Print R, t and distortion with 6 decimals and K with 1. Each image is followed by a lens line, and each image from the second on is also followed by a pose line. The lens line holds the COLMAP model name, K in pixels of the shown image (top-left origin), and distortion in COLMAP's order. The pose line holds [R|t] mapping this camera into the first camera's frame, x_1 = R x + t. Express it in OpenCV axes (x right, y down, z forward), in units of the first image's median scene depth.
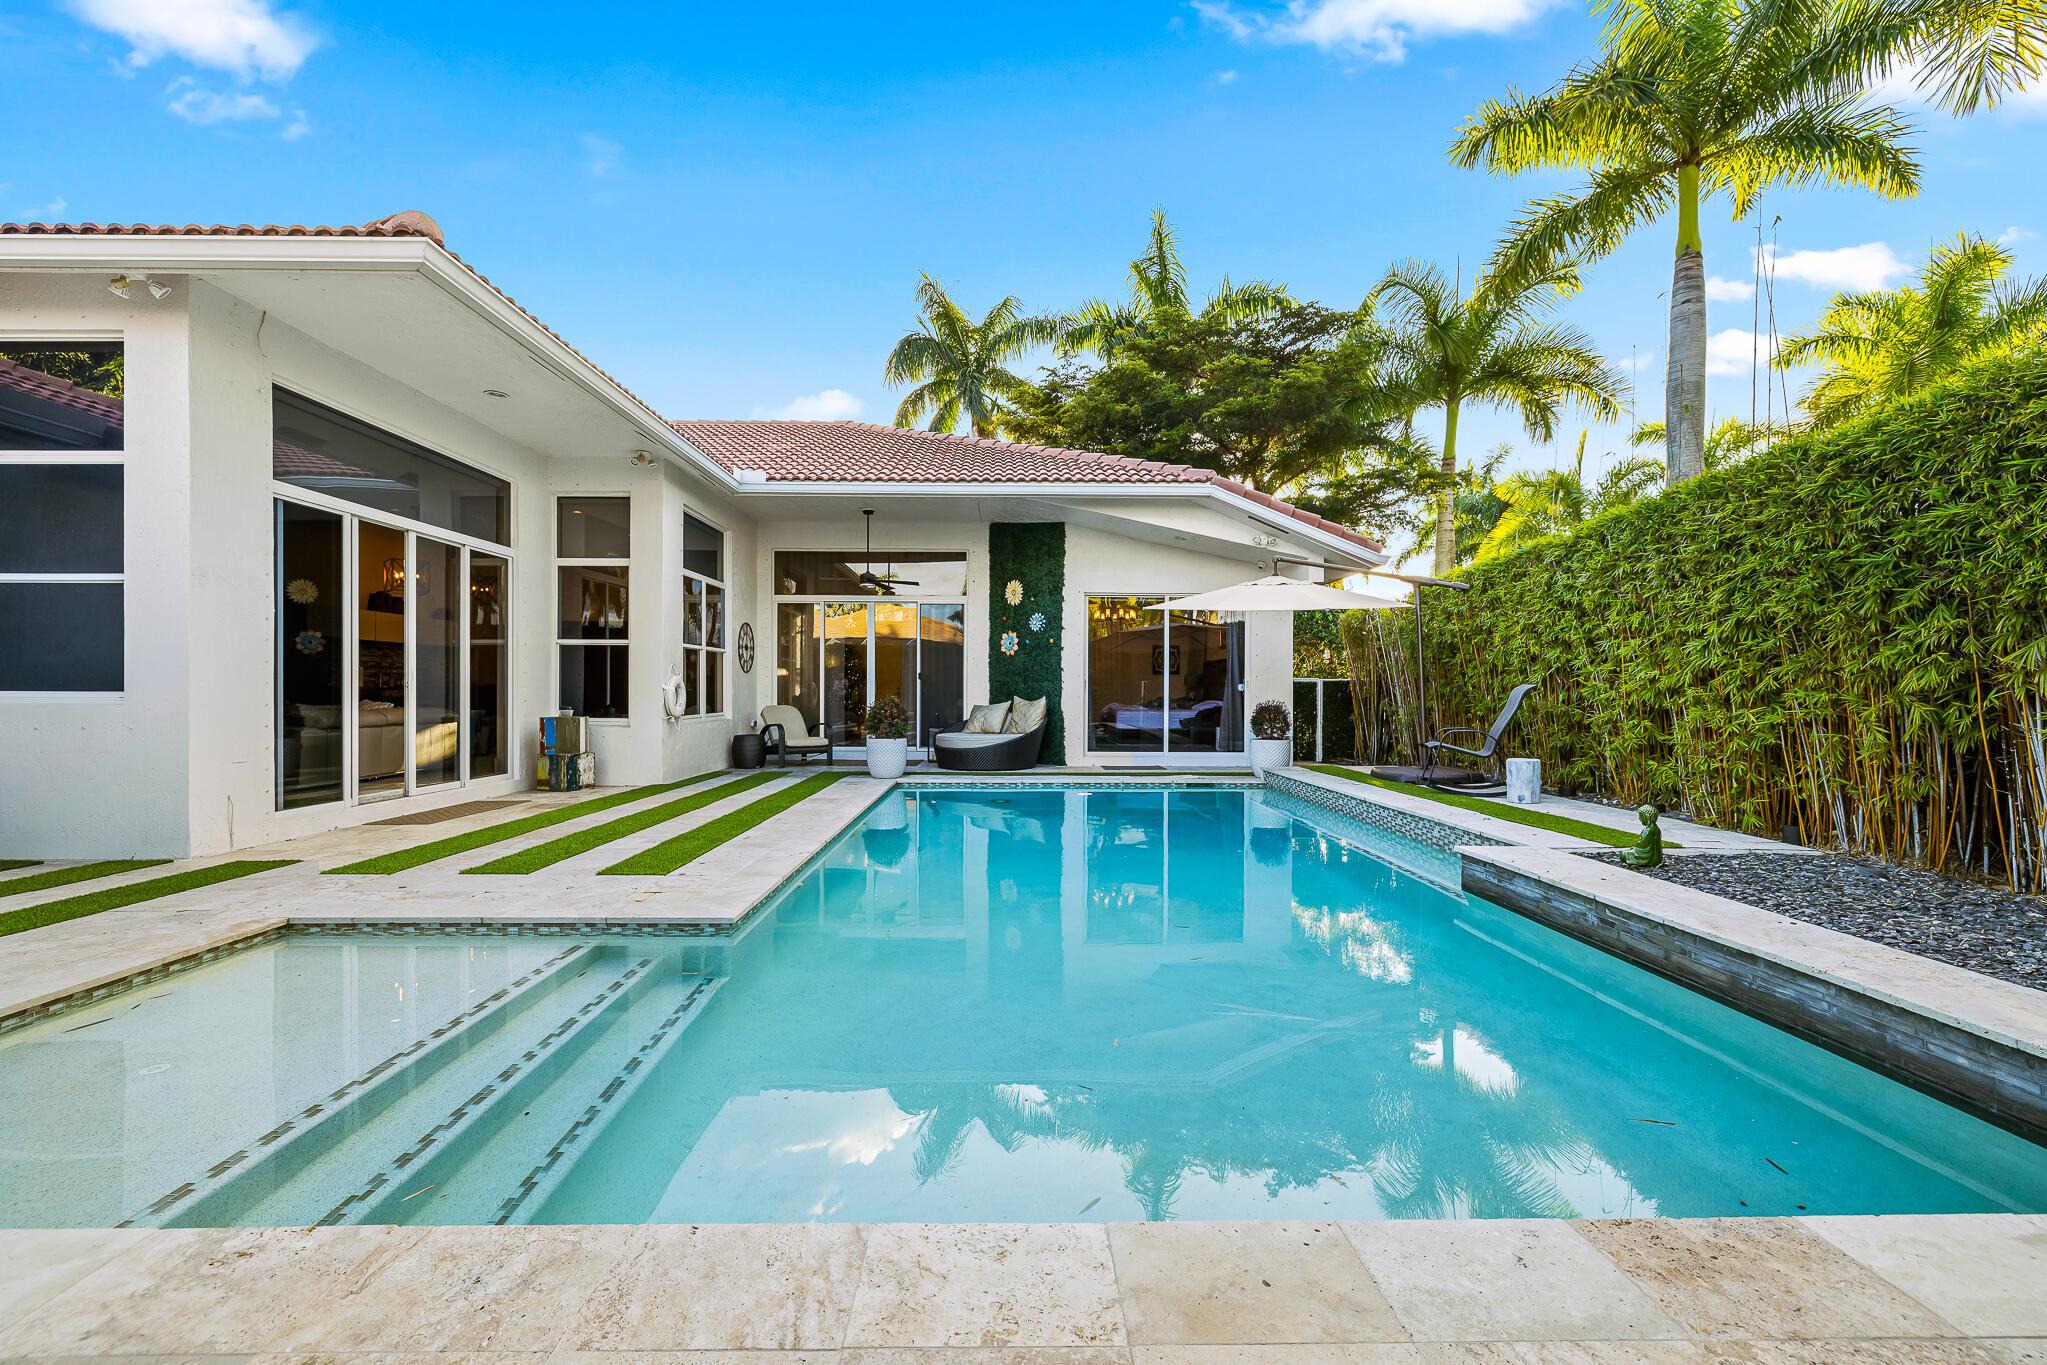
lens RADIAL K [[849.3, 0, 1021.8], [0, 849.3, 697.4], [0, 0, 1]] dist [-0.001580, 0.000634]
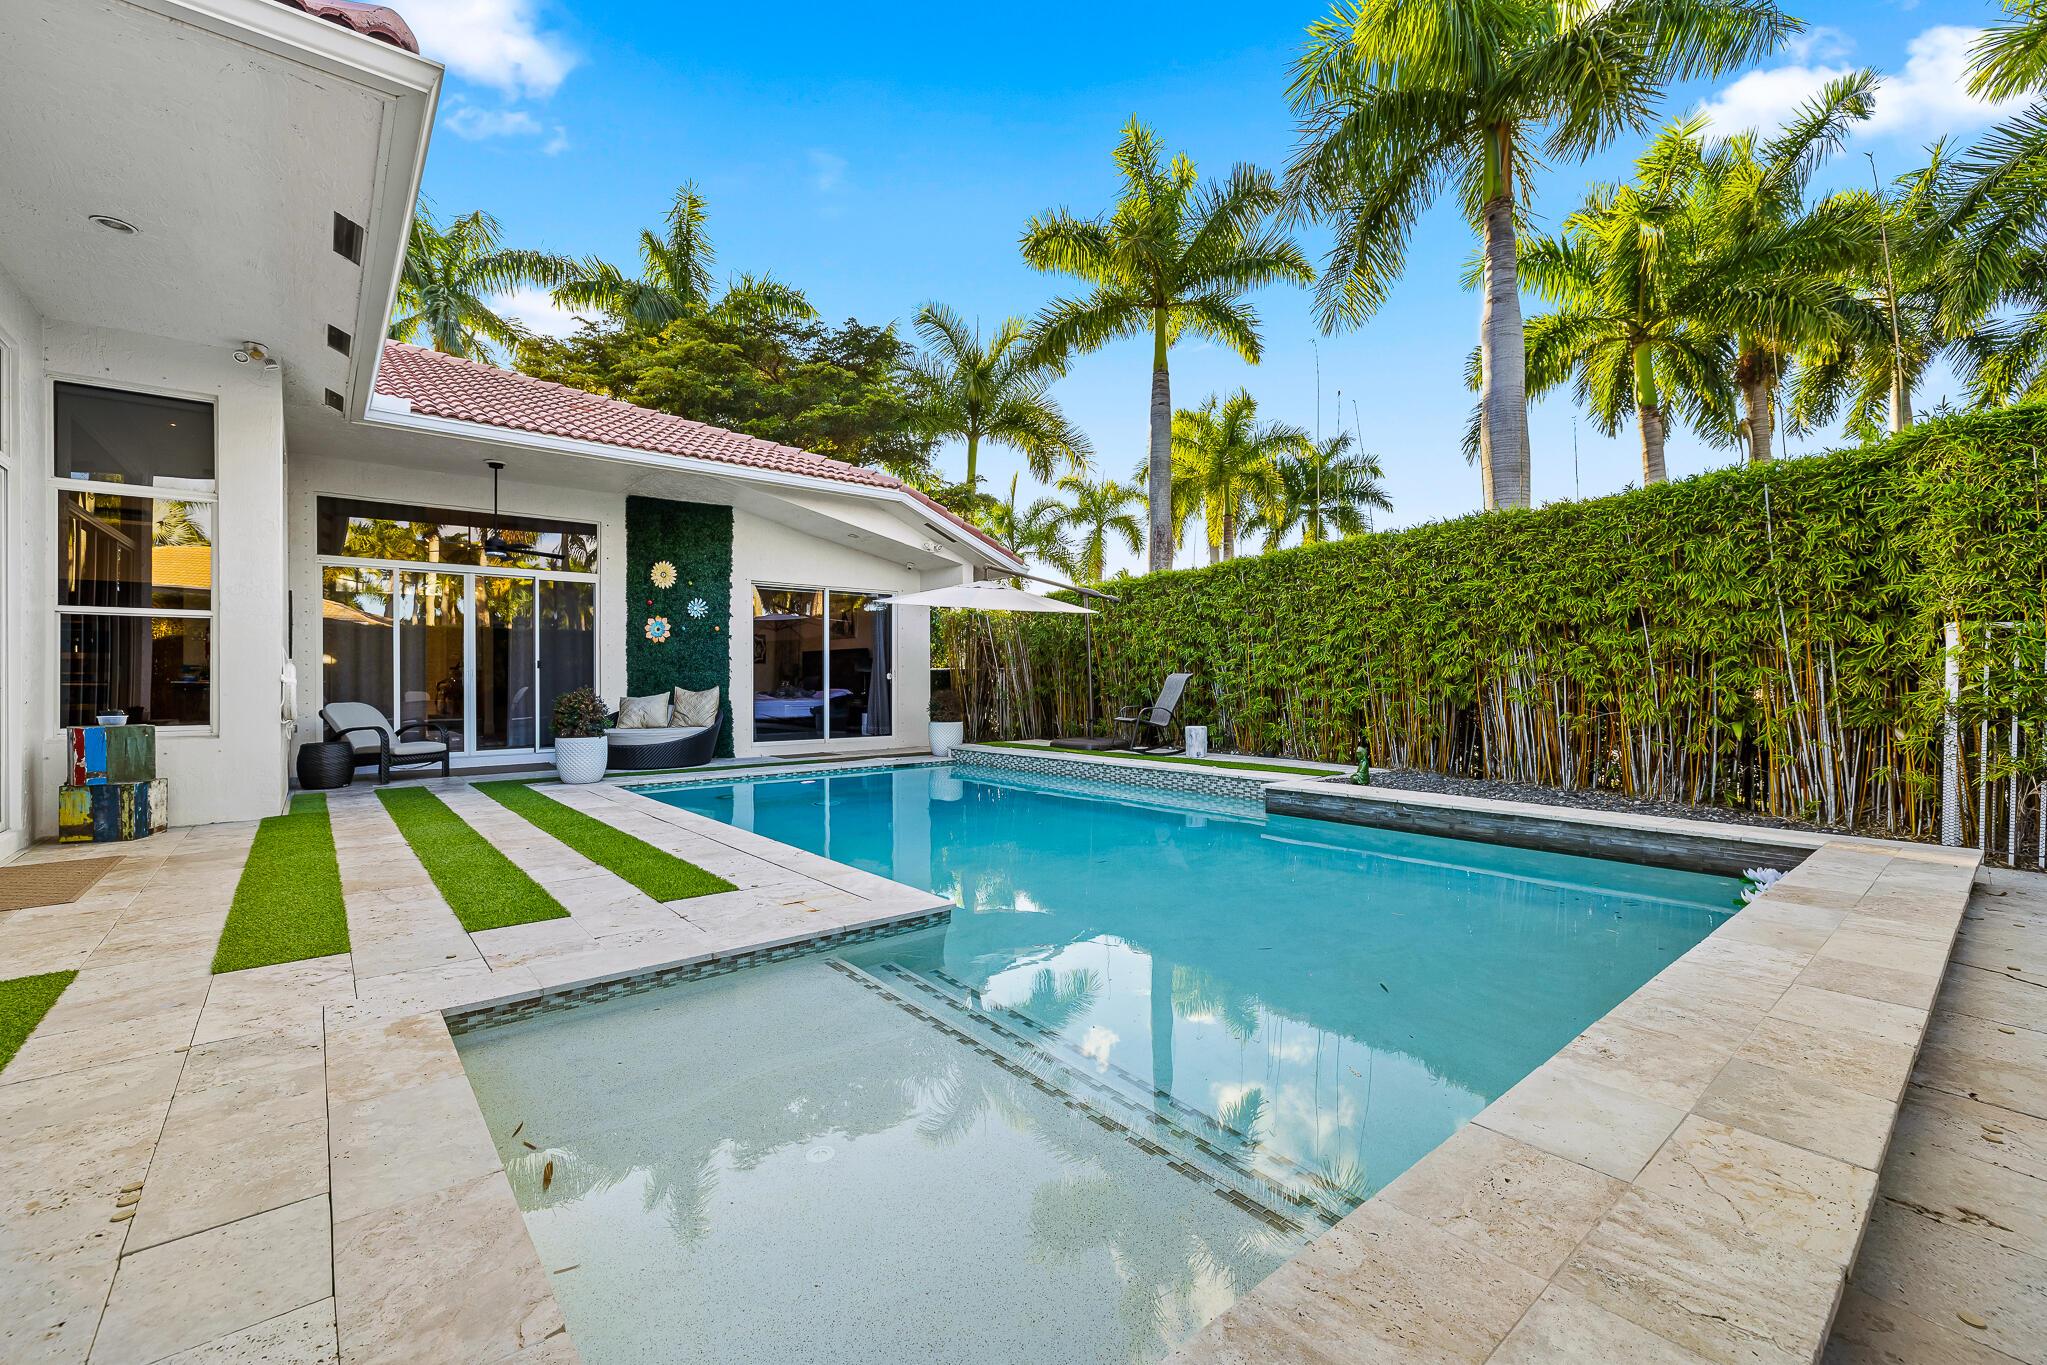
lens RADIAL K [[849.3, 0, 999.1], [0, 849.3, 681.4], [0, 0, 1]] dist [-0.001580, 0.000634]
pose [[0.785350, -0.008253, 0.618997, -0.314172], [0.011280, 0.999936, -0.000979, -0.002473], [-0.618949, 0.007752, 0.785393, 0.054444]]
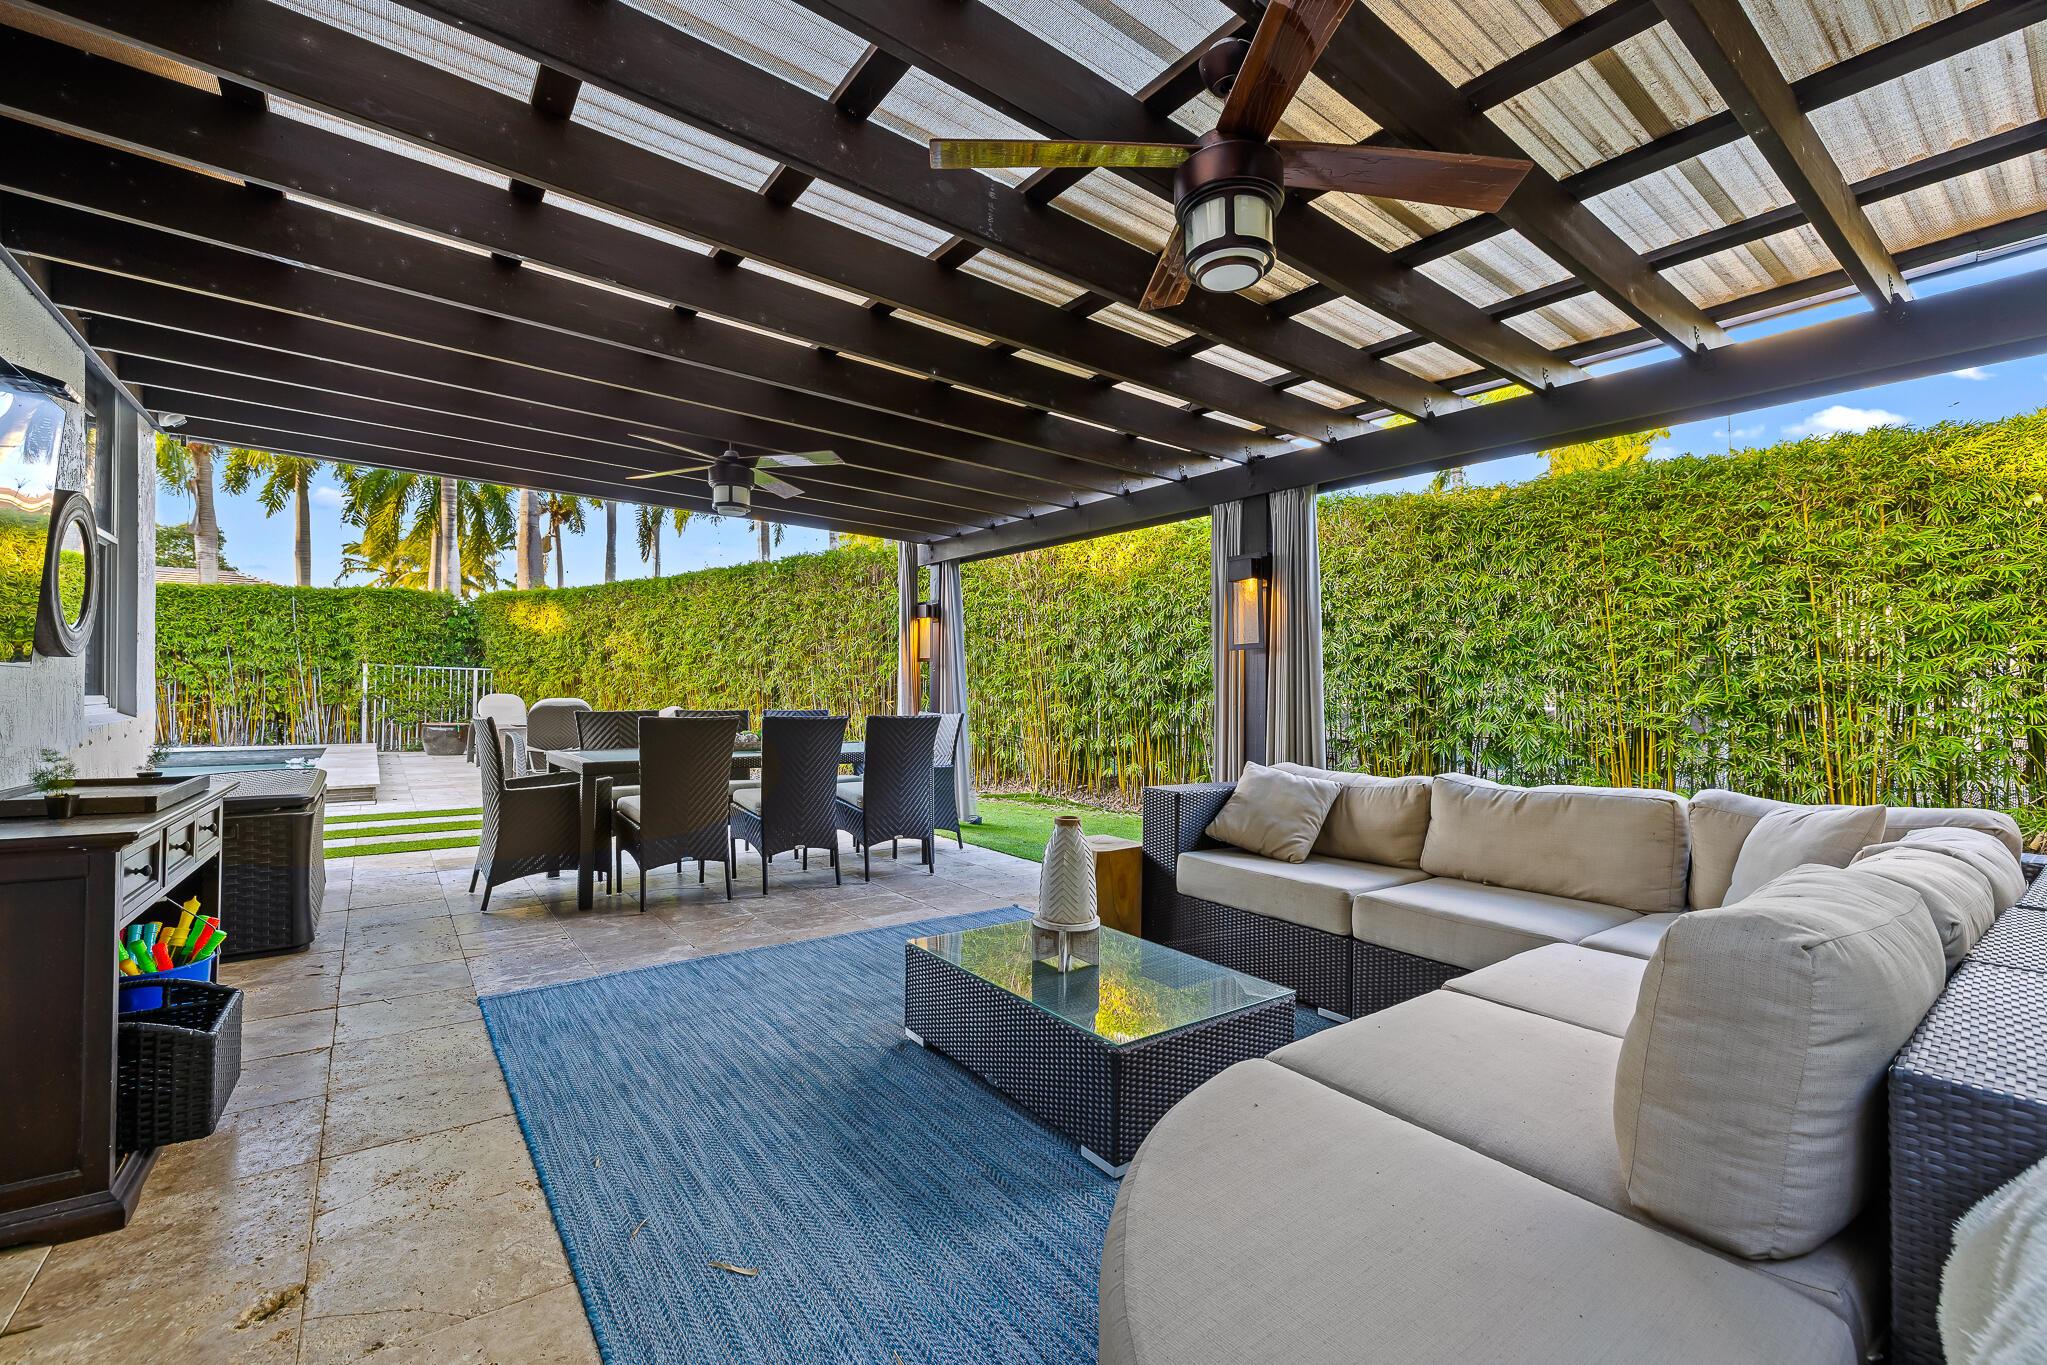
lens RADIAL K [[849.3, 0, 1032.2], [0, 849.3, 690.1], [0, 0, 1]] dist [-0.001580, 0.000634]
pose [[-0.601585, -0.008090, 0.798768, -1.153476], [-0.003545, 0.999966, 0.007457, -0.002709], [-0.798801, 0.001654, -0.601593, 0.062781]]
